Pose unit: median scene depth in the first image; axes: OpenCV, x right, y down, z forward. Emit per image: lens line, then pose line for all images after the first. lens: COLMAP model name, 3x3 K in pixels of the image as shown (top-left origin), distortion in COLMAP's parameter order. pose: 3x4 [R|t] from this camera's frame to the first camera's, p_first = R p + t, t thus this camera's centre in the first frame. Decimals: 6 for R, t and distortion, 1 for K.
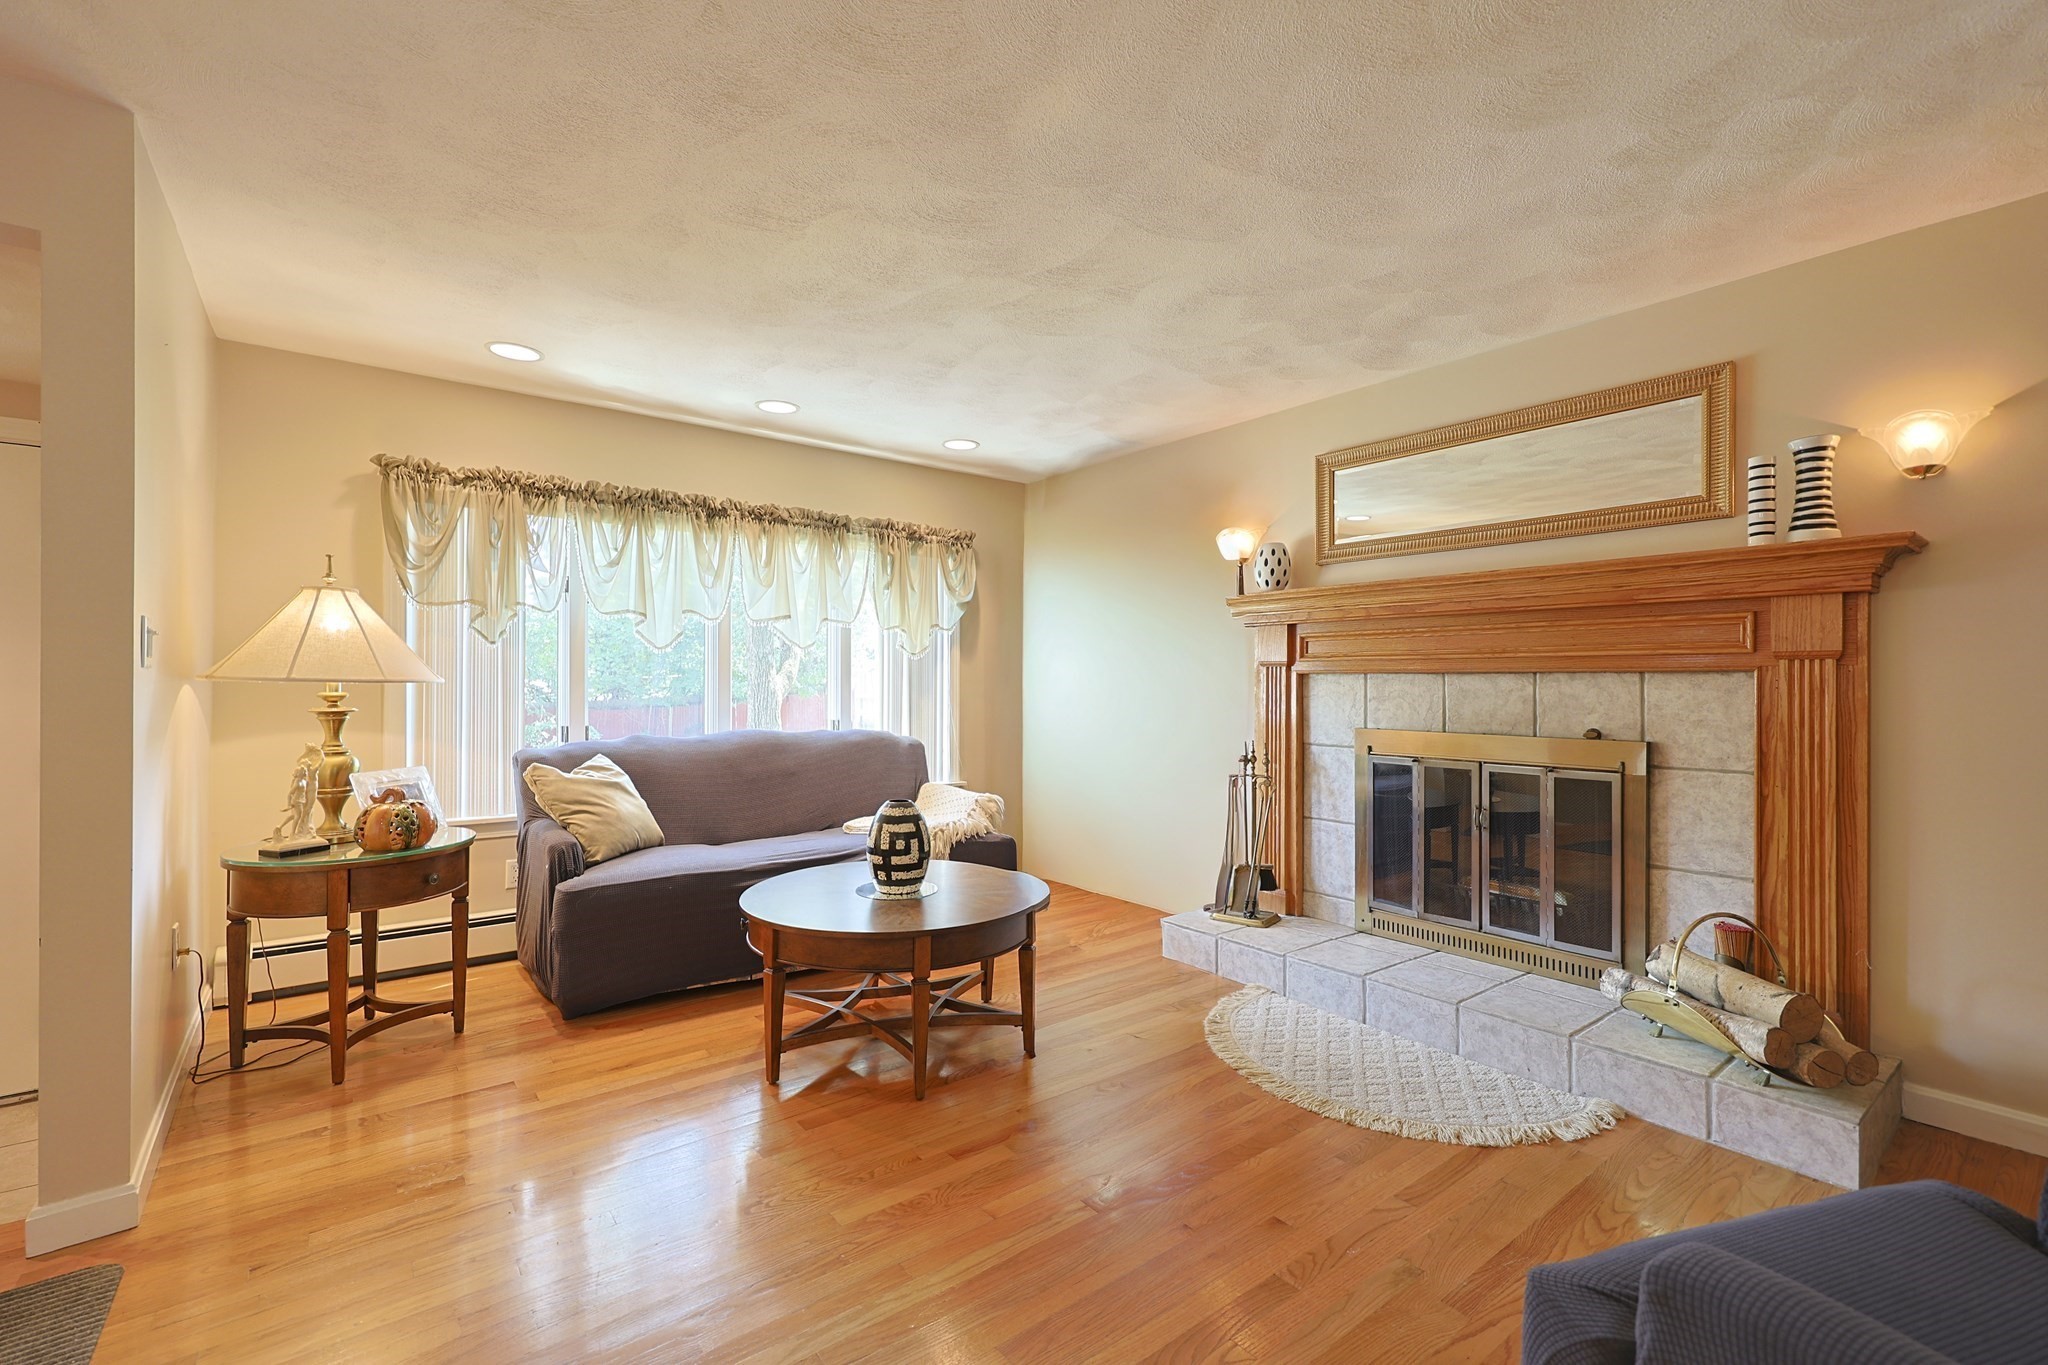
lens RADIAL K [[883.6, 0, 1014.9], [0, 883.6, 684.8], [0, 0, 1]] dist [0.007253, -0.001880]
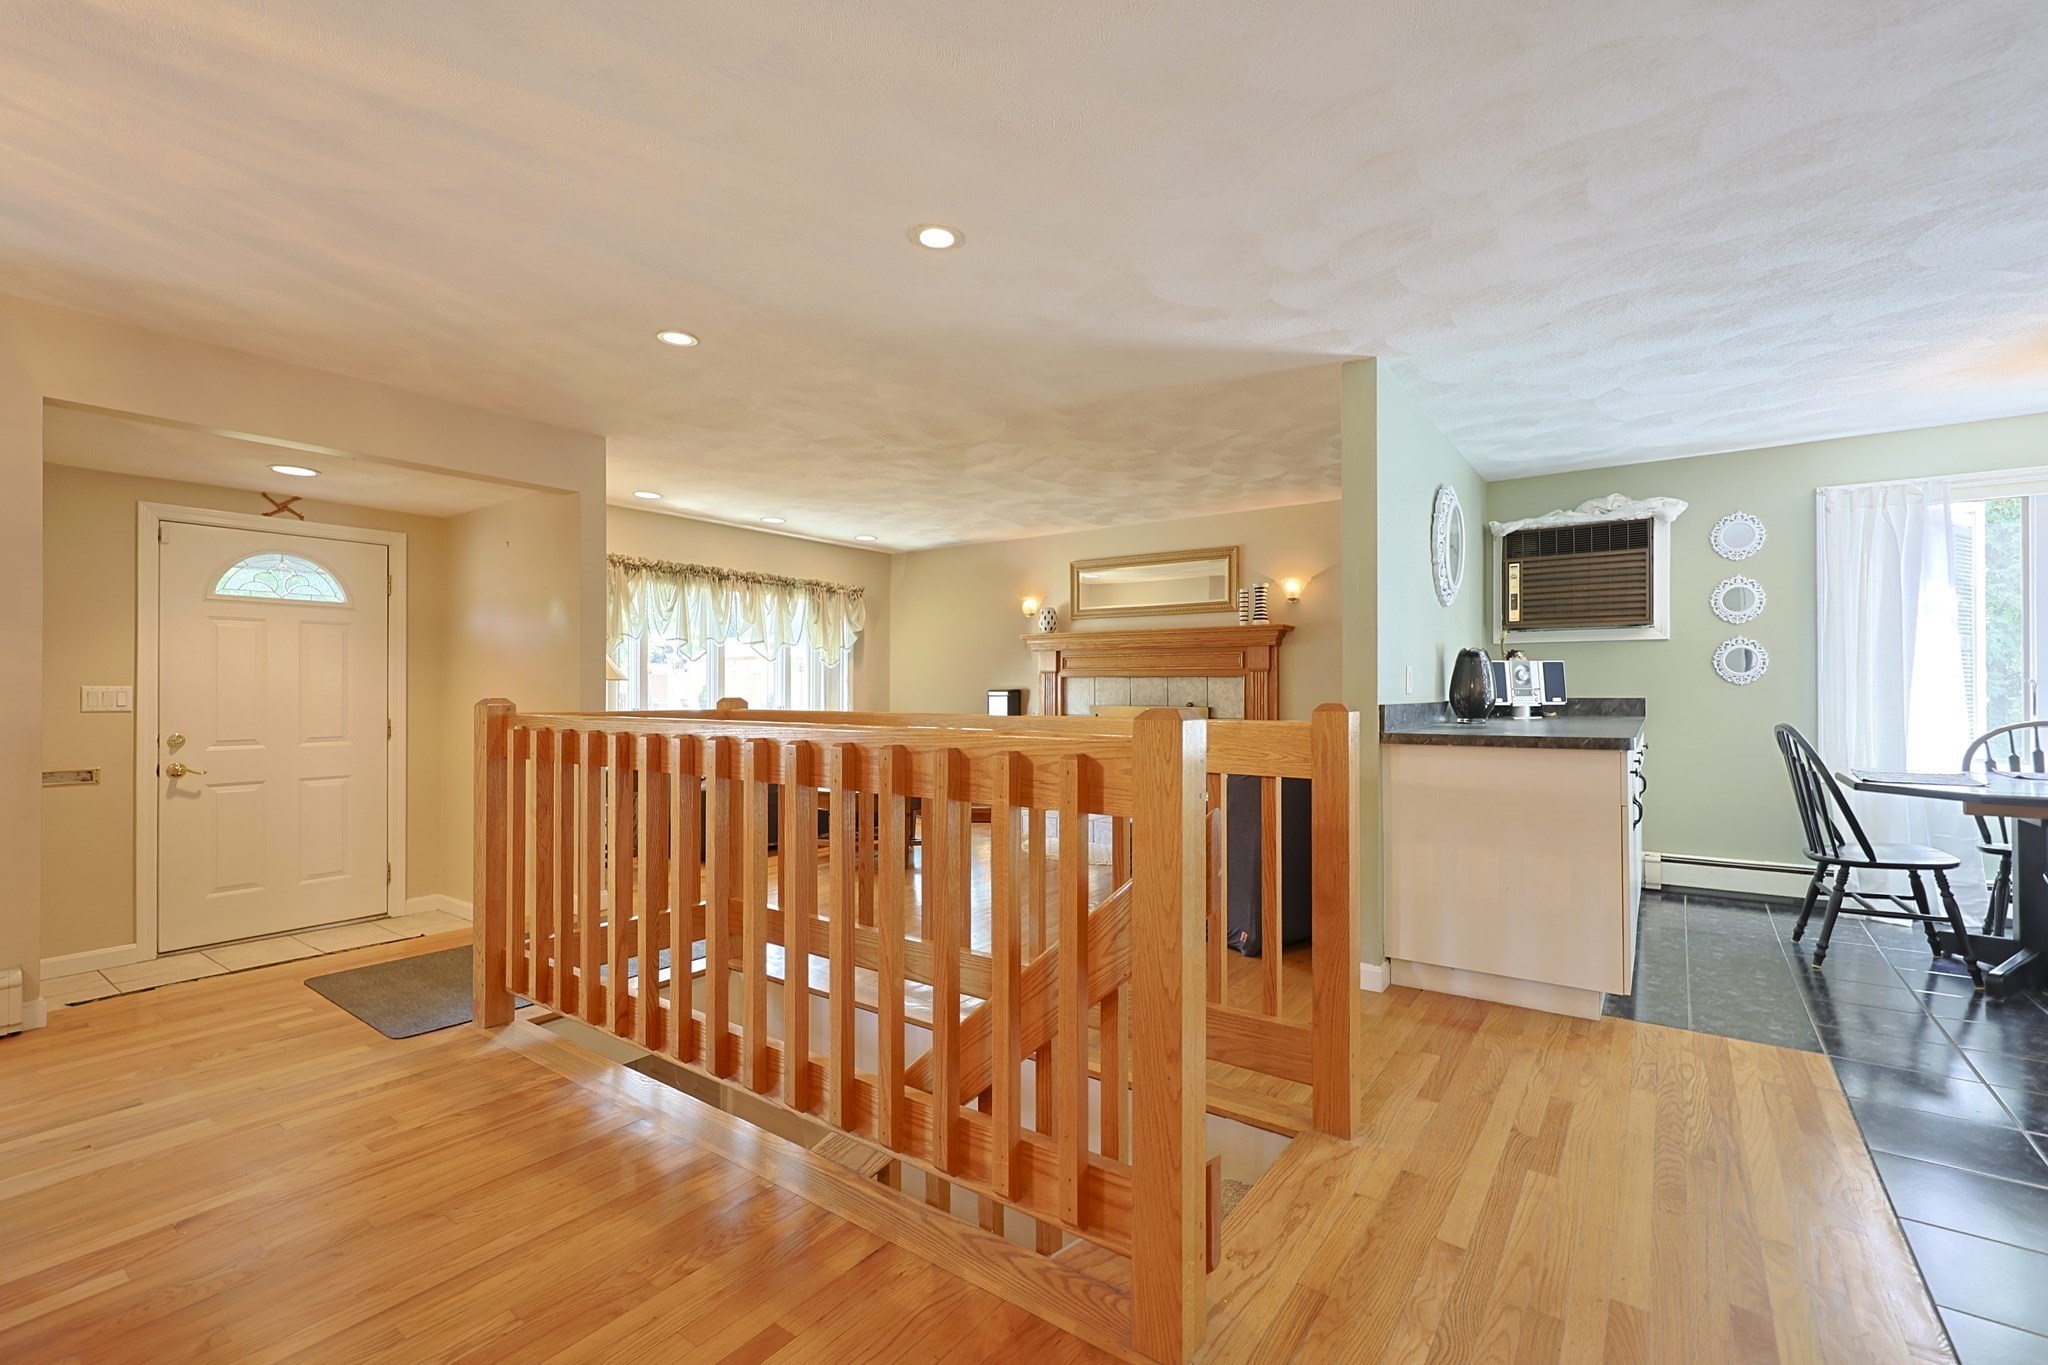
lens RADIAL K [[883.6, 0, 1029.6], [0, 883.6, 683.1], [0, 0, 1]] dist [0.007253, -0.001880]
pose [[0.954939, -0.000026, 0.296803, -0.309936], [0.001410, 0.999989, -0.004449, 0.008688], [-0.296800, 0.004667, 0.954928, -0.796100]]
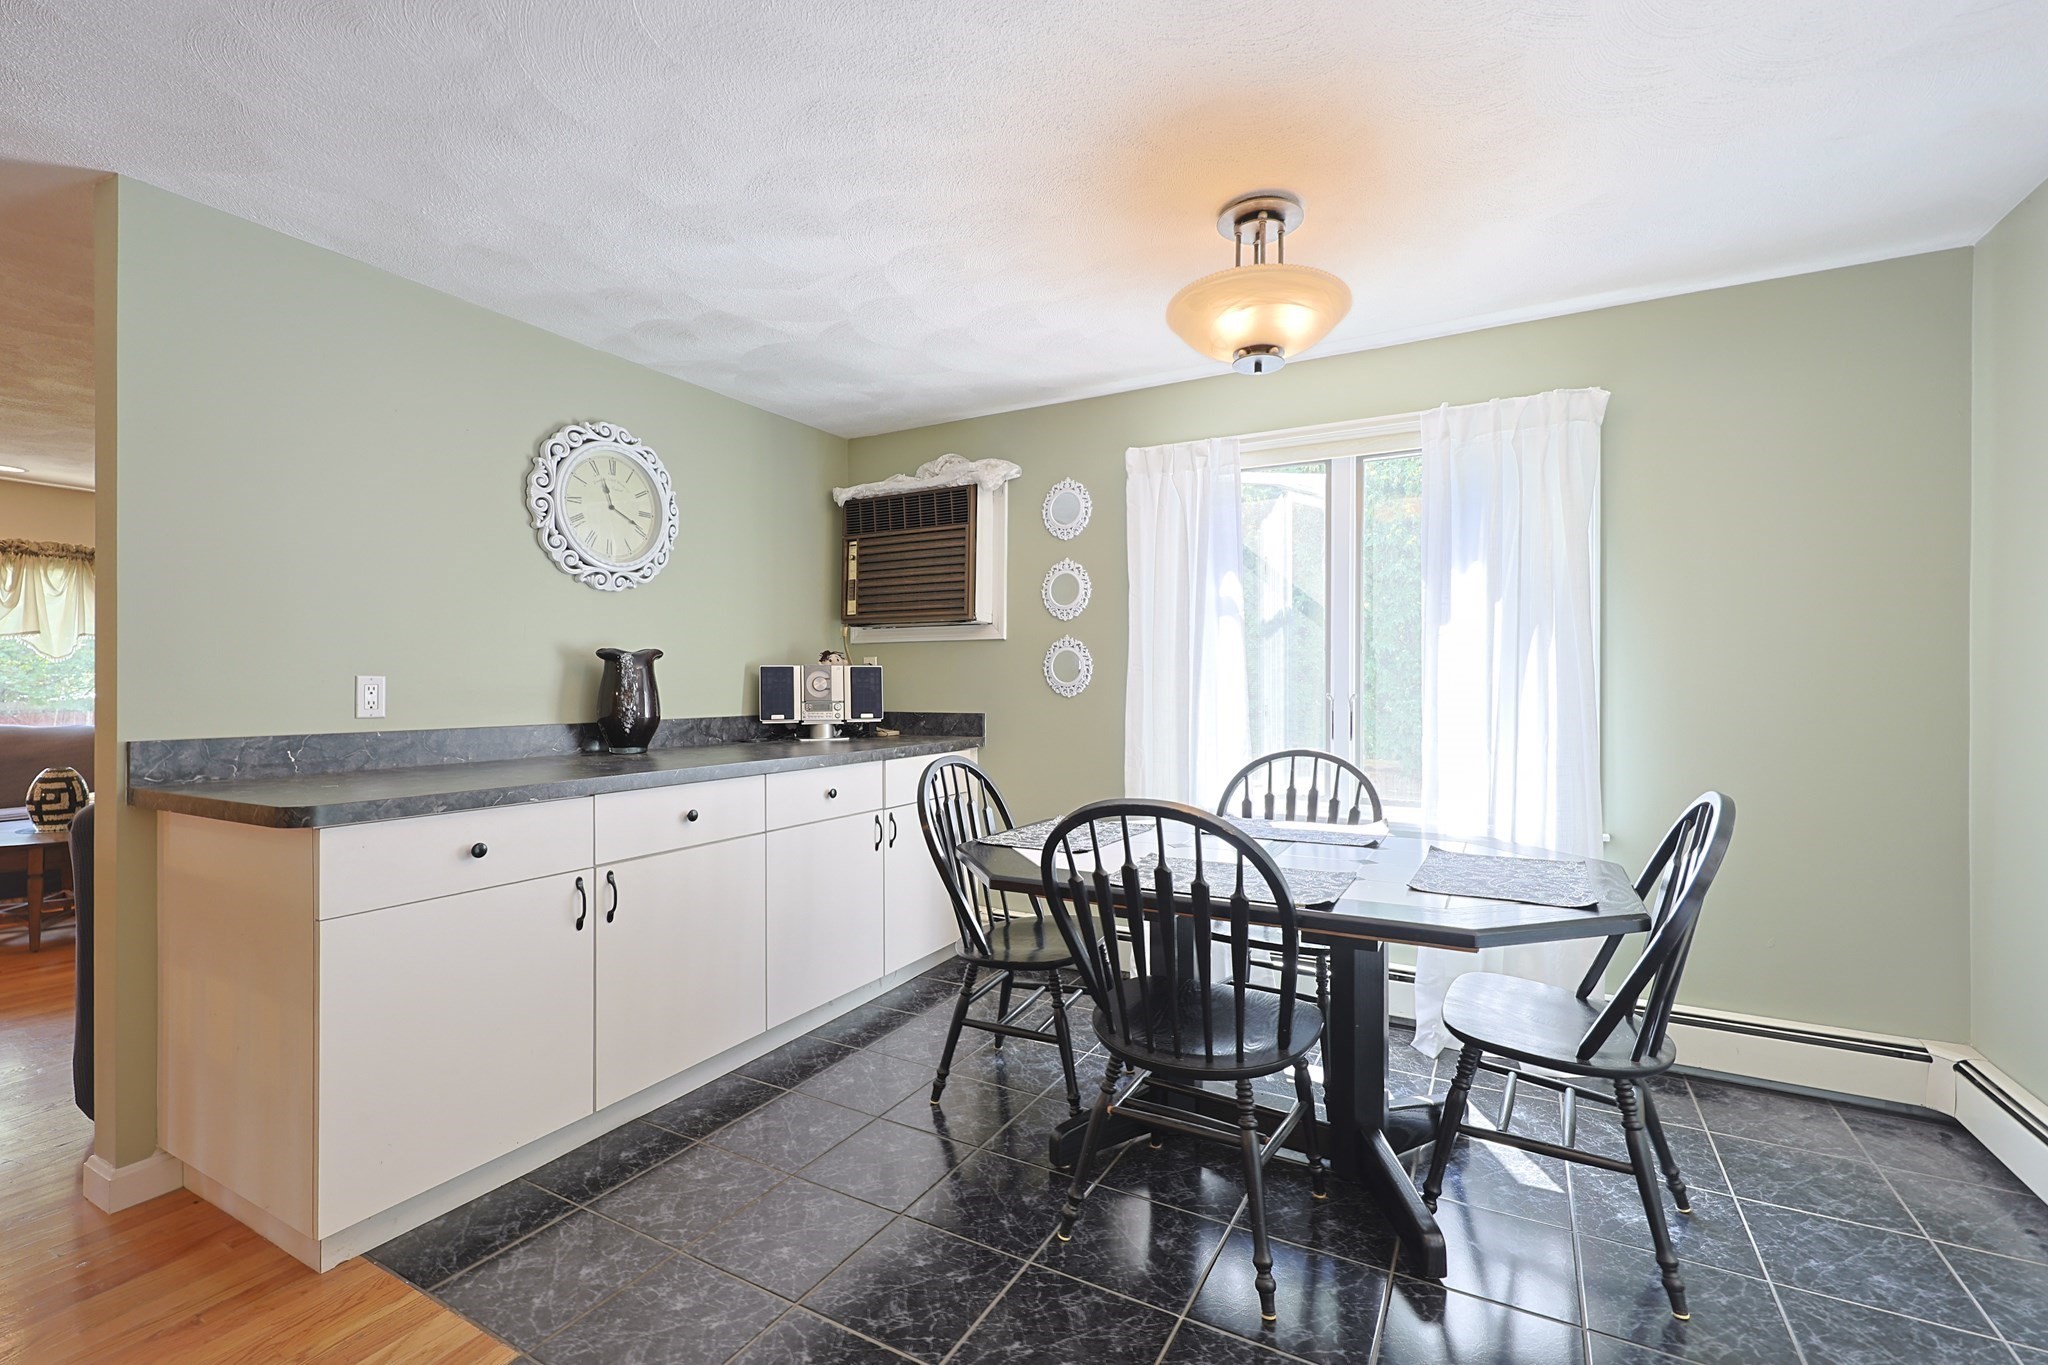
lens RADIAL K [[883.6, 0, 1032.9], [0, 883.6, 680.2], [0, 0, 1]] dist [0.007253, -0.001880]
pose [[0.915208, 0.003488, 0.402968, 0.588563], [-0.001560, 0.999986, -0.005114, -0.007619], [-0.402980, 0.004052, 0.915200, -0.782333]]
